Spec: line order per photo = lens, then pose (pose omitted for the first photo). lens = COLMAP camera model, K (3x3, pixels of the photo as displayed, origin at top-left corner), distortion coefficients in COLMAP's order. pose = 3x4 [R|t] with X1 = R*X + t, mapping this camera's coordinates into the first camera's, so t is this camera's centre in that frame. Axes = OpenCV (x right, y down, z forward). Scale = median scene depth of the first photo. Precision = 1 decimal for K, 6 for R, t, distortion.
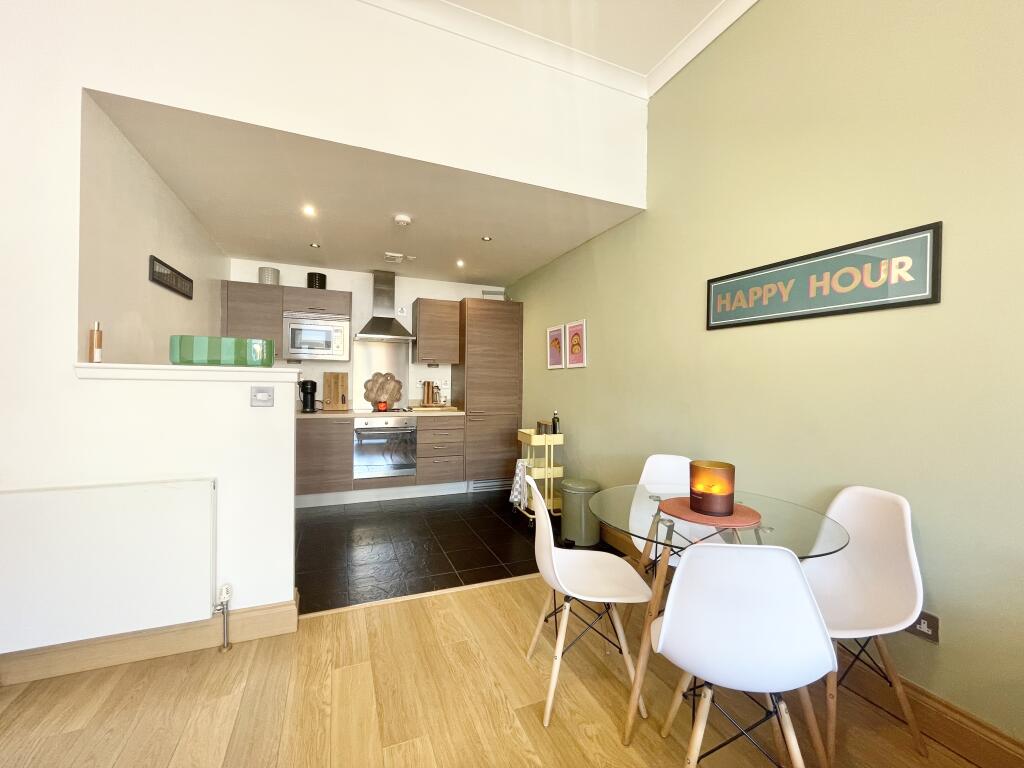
lens RADIAL K [[416.7, 0, 512.9], [0, 416.7, 383.7], [0, 0, 1]] dist [-0.002430, -0.000263]
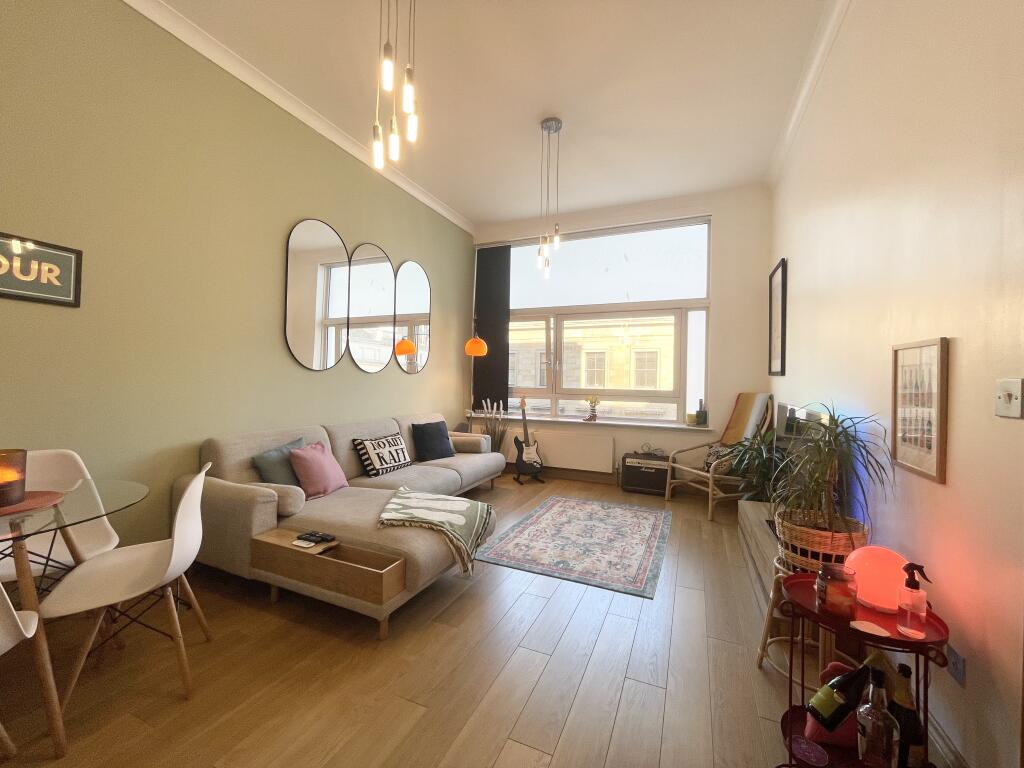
lens RADIAL K [[416.7, 0, 511.1], [0, 416.7, 380.4], [0, 0, 1]] dist [-0.002430, -0.000263]
pose [[-0.686465, -0.024794, 0.726740, -0.348985], [-0.025699, 0.999621, 0.009829, 0.000882], [-0.726709, -0.011929, -0.686842, 0.304744]]
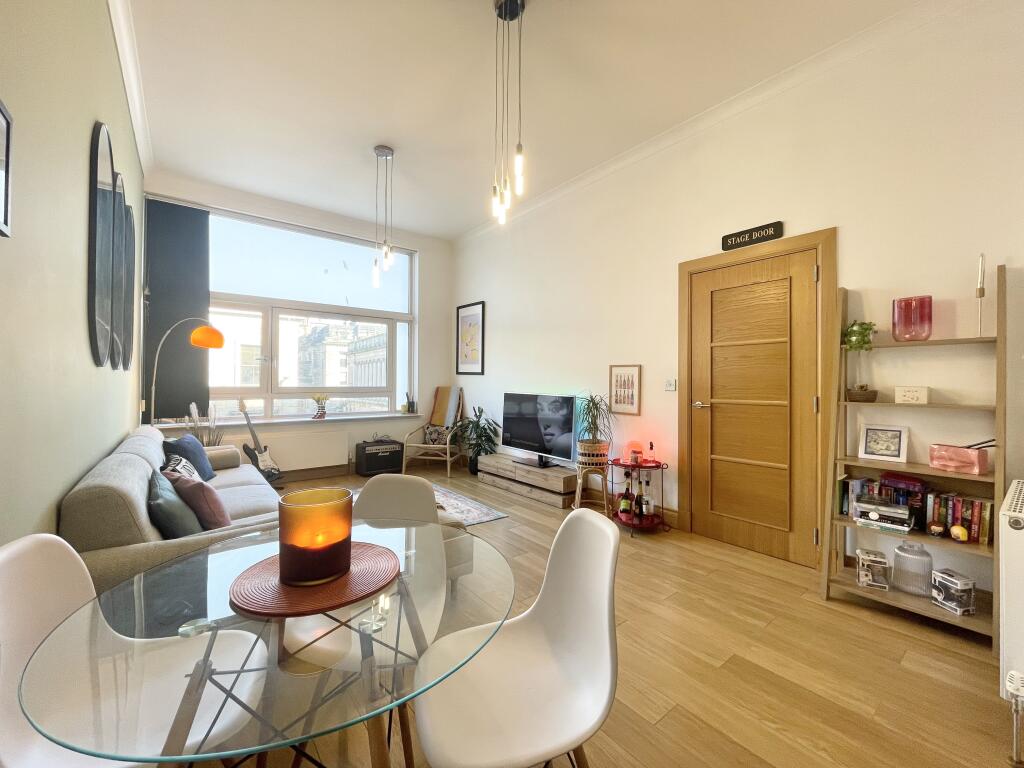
lens RADIAL K [[416.7, 0, 511.5], [0, 416.7, 381.6], [0, 0, 1]] dist [-0.002430, -0.000263]
pose [[-0.963827, -0.020002, -0.265776, 0.140390], [-0.020028, 0.999796, -0.002610, 0.007724], [0.265774, 0.002807, -0.964031, 0.630953]]
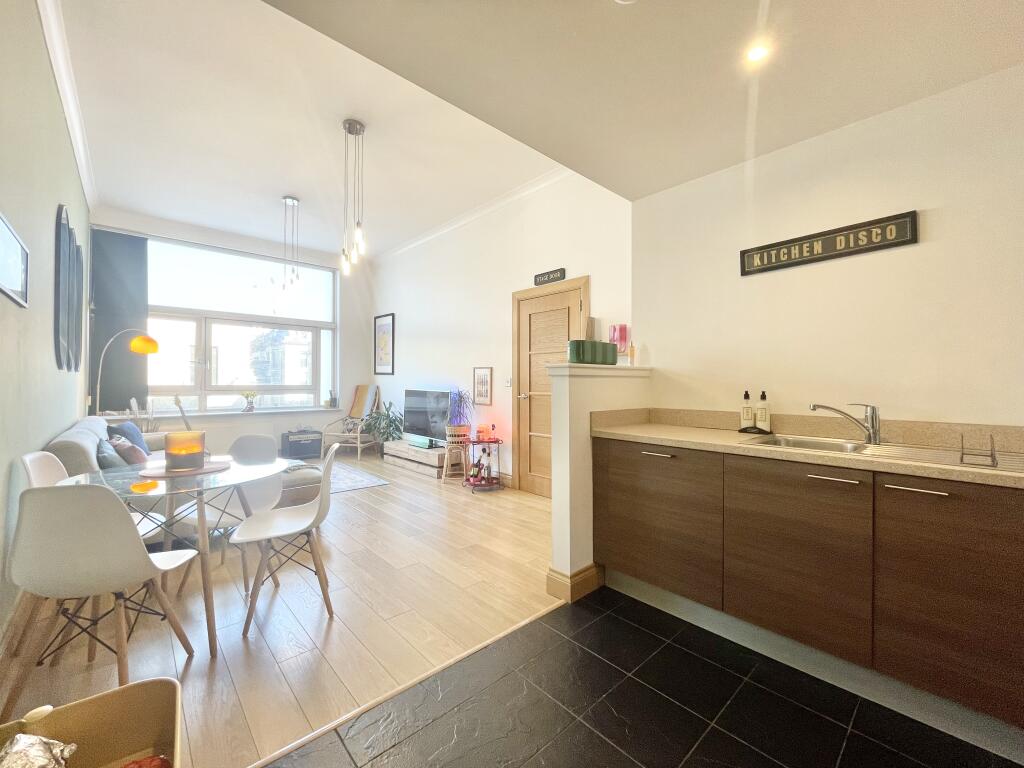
lens RADIAL K [[416.7, 0, 511.2], [0, 416.7, 381.3], [0, 0, 1]] dist [-0.002430, -0.000263]
pose [[-0.941549, -0.017638, -0.336414, -0.012220], [-0.017047, 0.999844, -0.004708, 0.008754], [0.336444, 0.001302, -0.941702, 0.965056]]
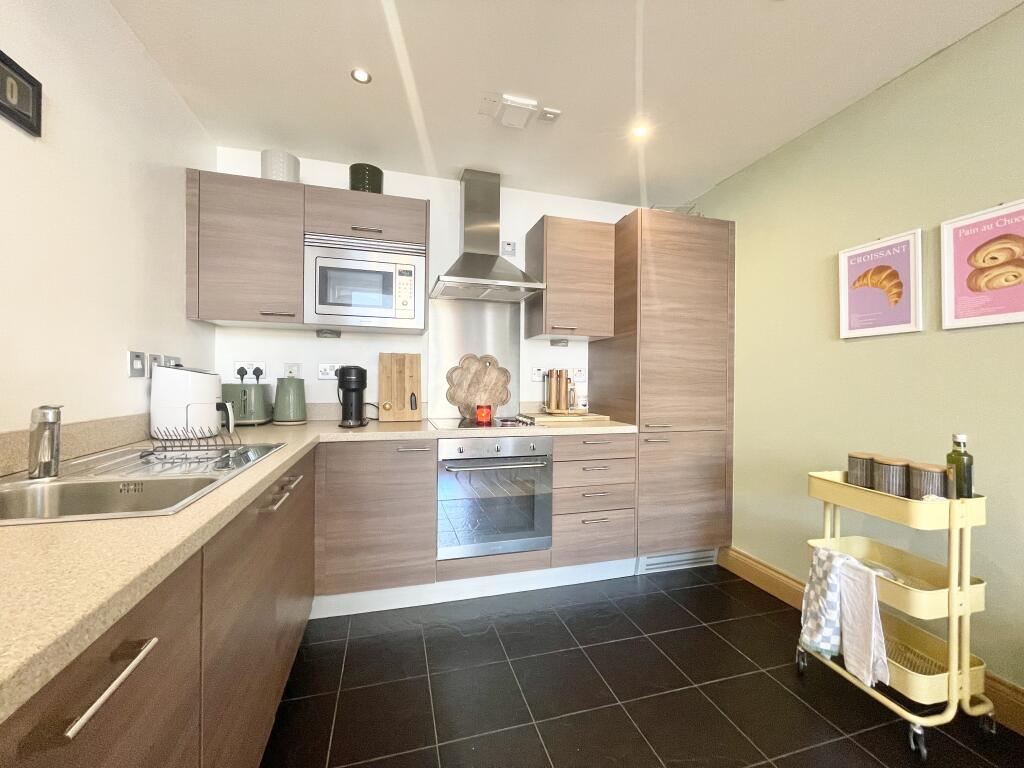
lens RADIAL K [[416.7, 0, 510.2], [0, 416.7, 382.5], [0, 0, 1]] dist [-0.002430, -0.000263]
pose [[0.993508, -0.002463, -0.113735, -0.223561], [0.002690, 0.999995, 0.001842, 0.012019], [0.113730, -0.002136, 0.993509, 0.480690]]
